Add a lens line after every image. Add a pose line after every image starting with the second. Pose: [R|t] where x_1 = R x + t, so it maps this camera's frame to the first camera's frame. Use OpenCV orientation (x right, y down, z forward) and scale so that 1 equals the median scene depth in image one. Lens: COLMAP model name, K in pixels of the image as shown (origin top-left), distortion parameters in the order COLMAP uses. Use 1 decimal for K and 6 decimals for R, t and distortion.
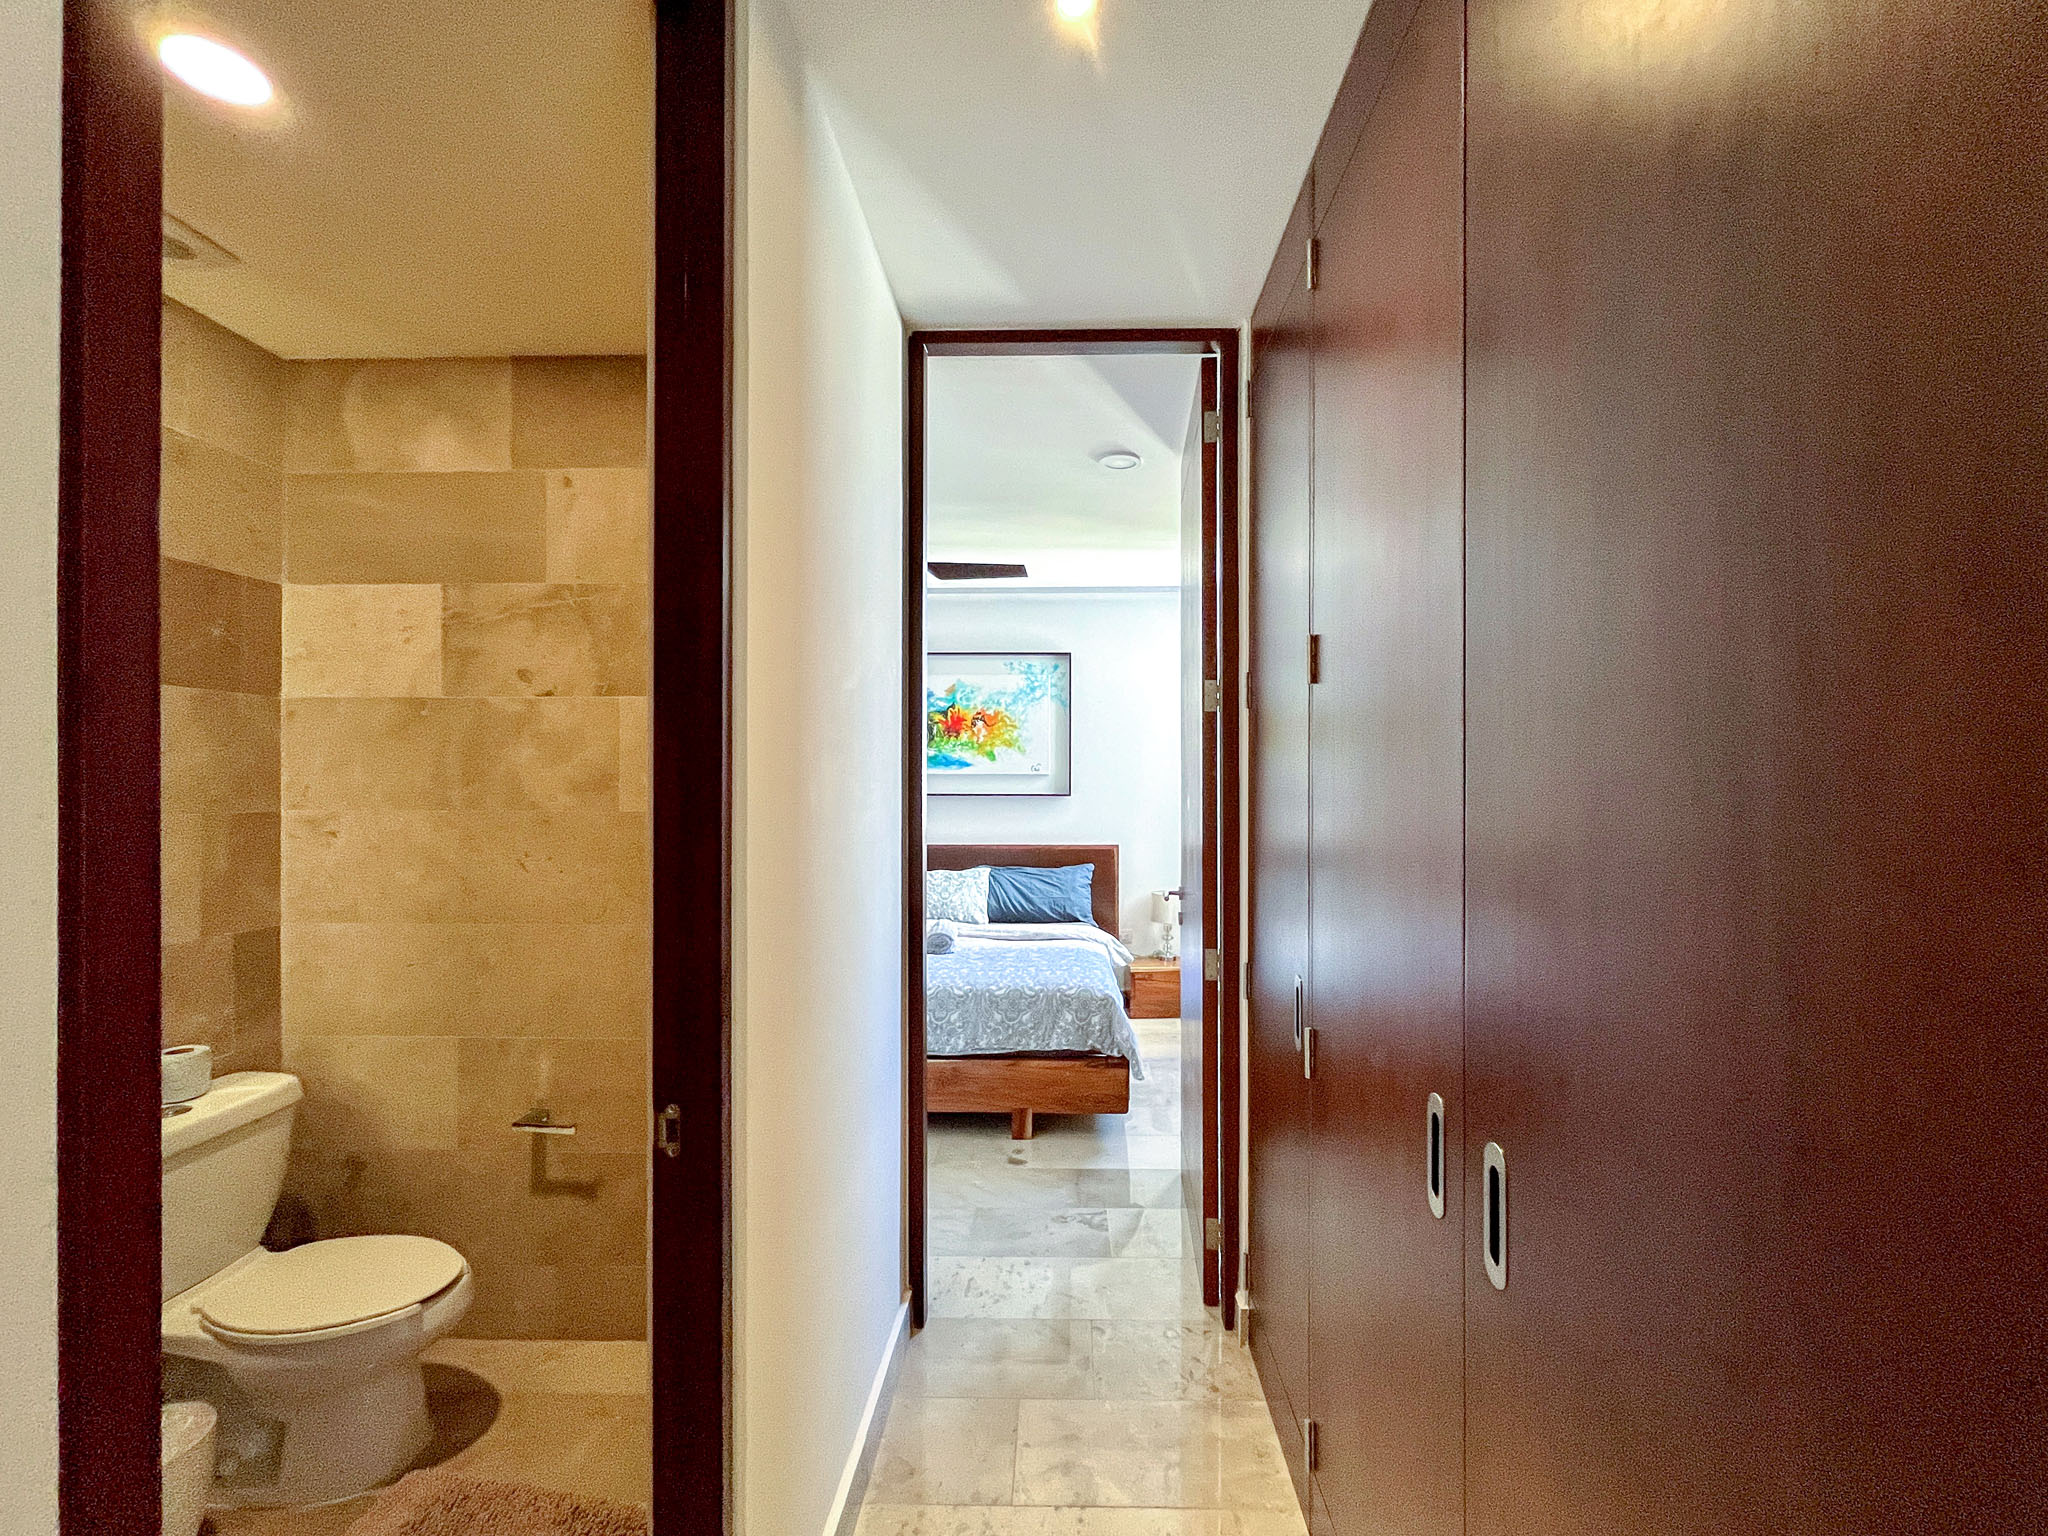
lens RADIAL K [[836.6, 0, 1032.4], [0, 836.6, 774.7], [0, 0, 1]] dist [-0.000244, -0.000184]
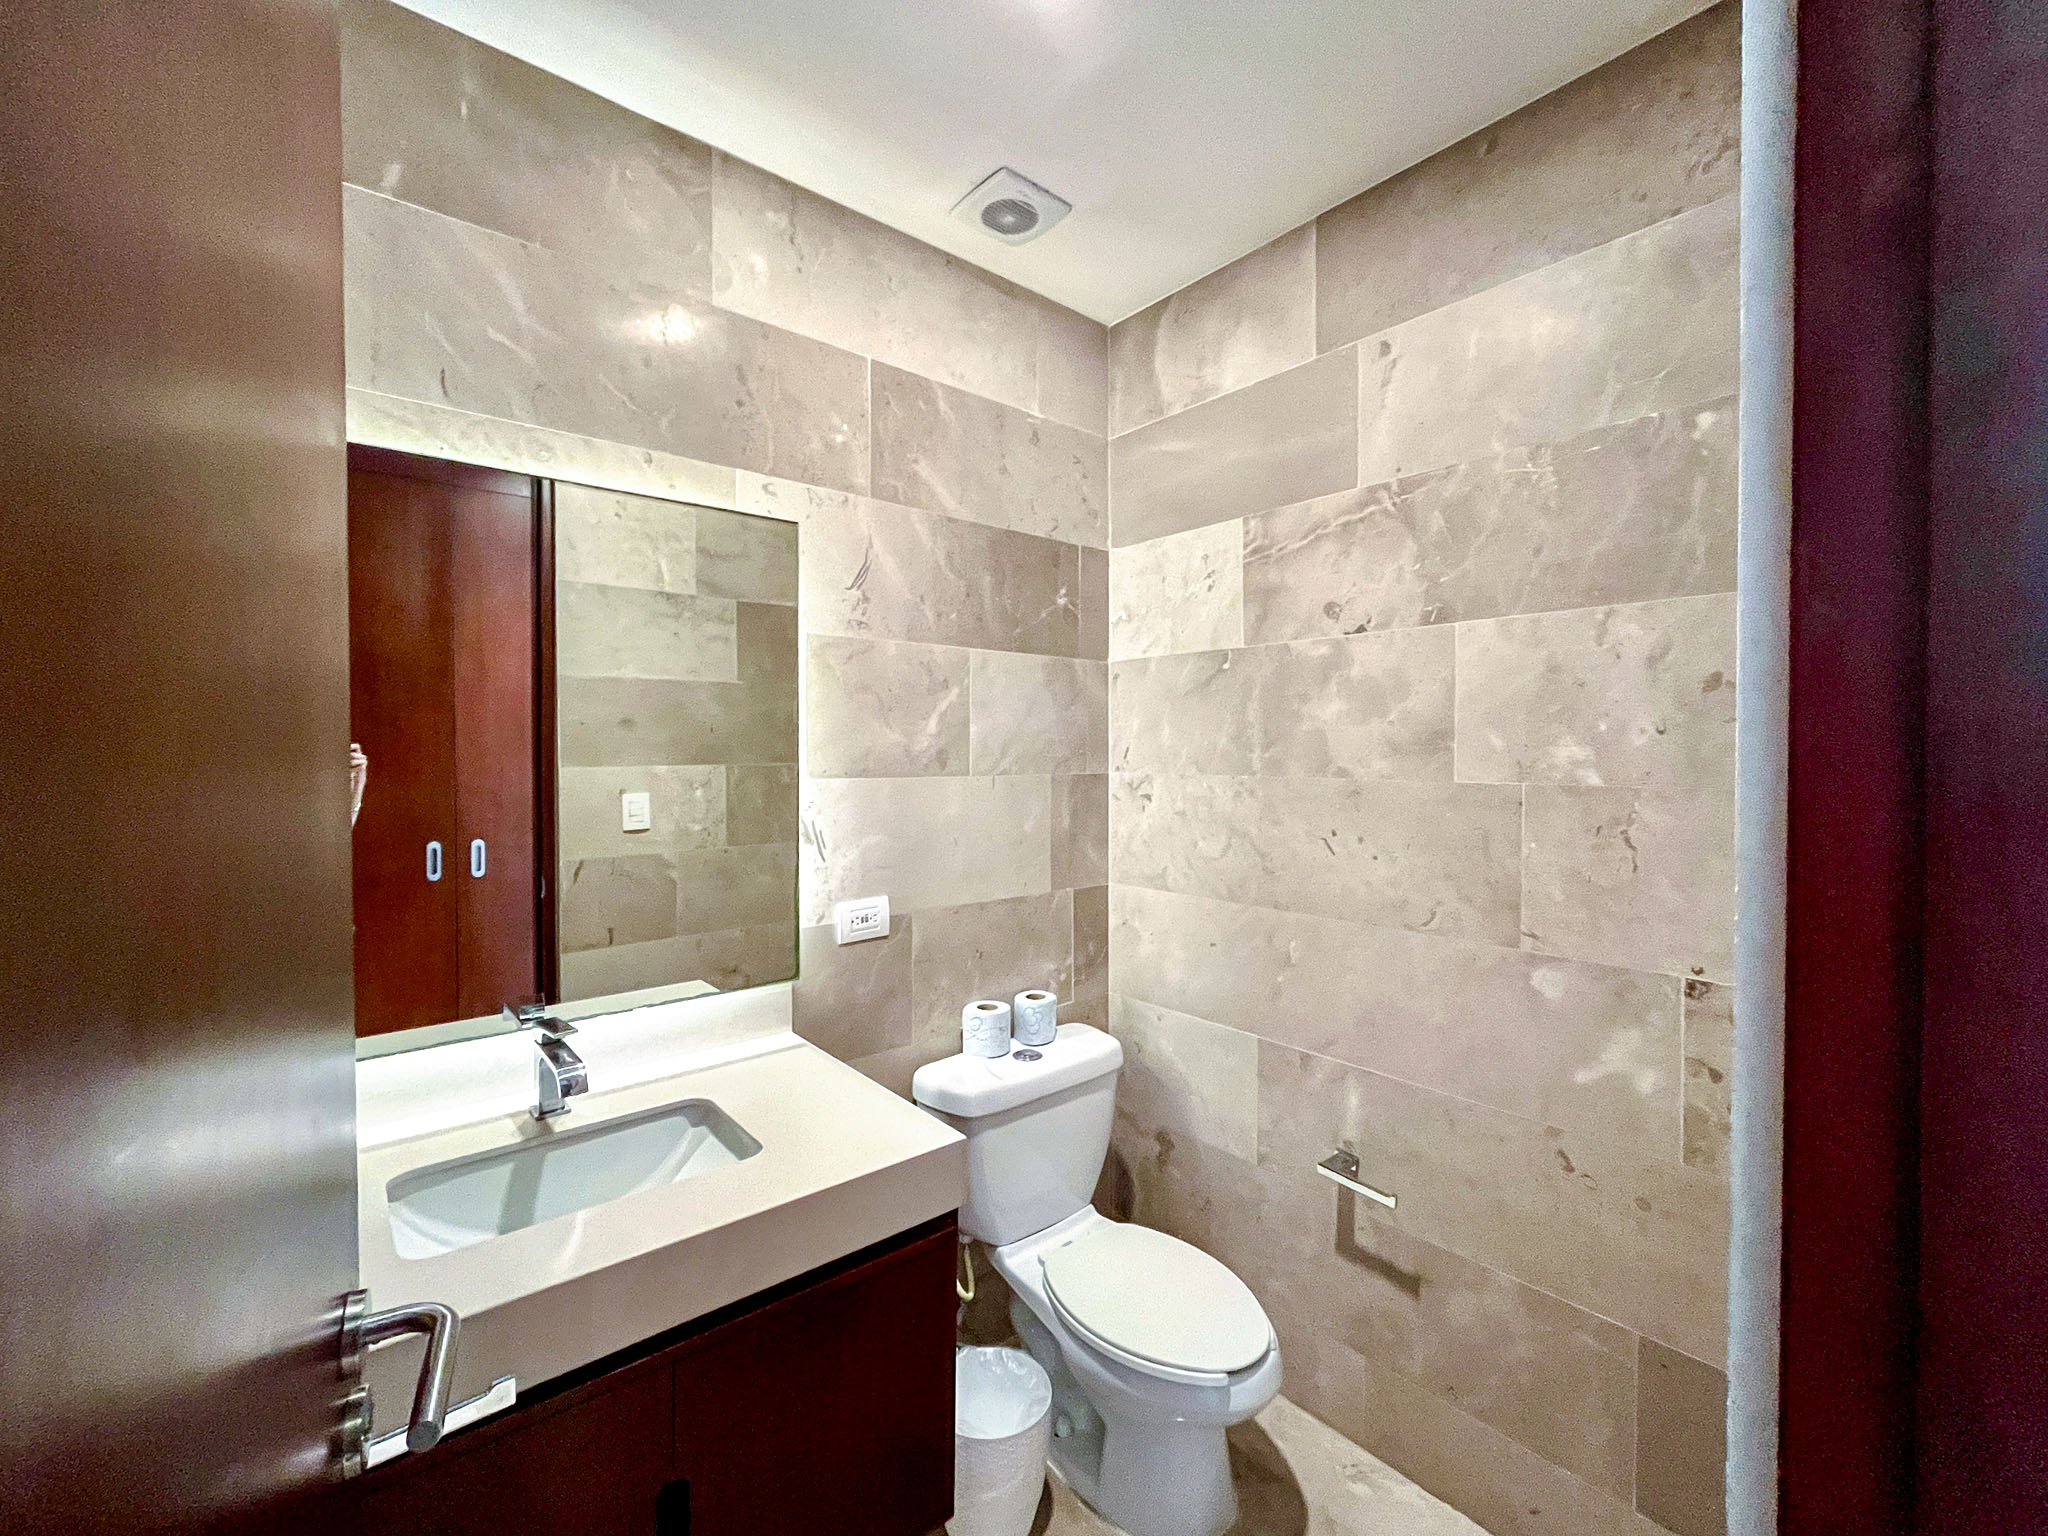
lens RADIAL K [[856.9, 0, 1027.4], [0, 856.9, 765.6], [0, 0, 1]] dist [-0.019022, -0.000225]
pose [[0.668915, 0.012868, -0.743228, -0.207161], [0.003713, 0.999780, 0.020652, 0.013658], [0.743330, -0.016574, 0.668720, 0.251983]]
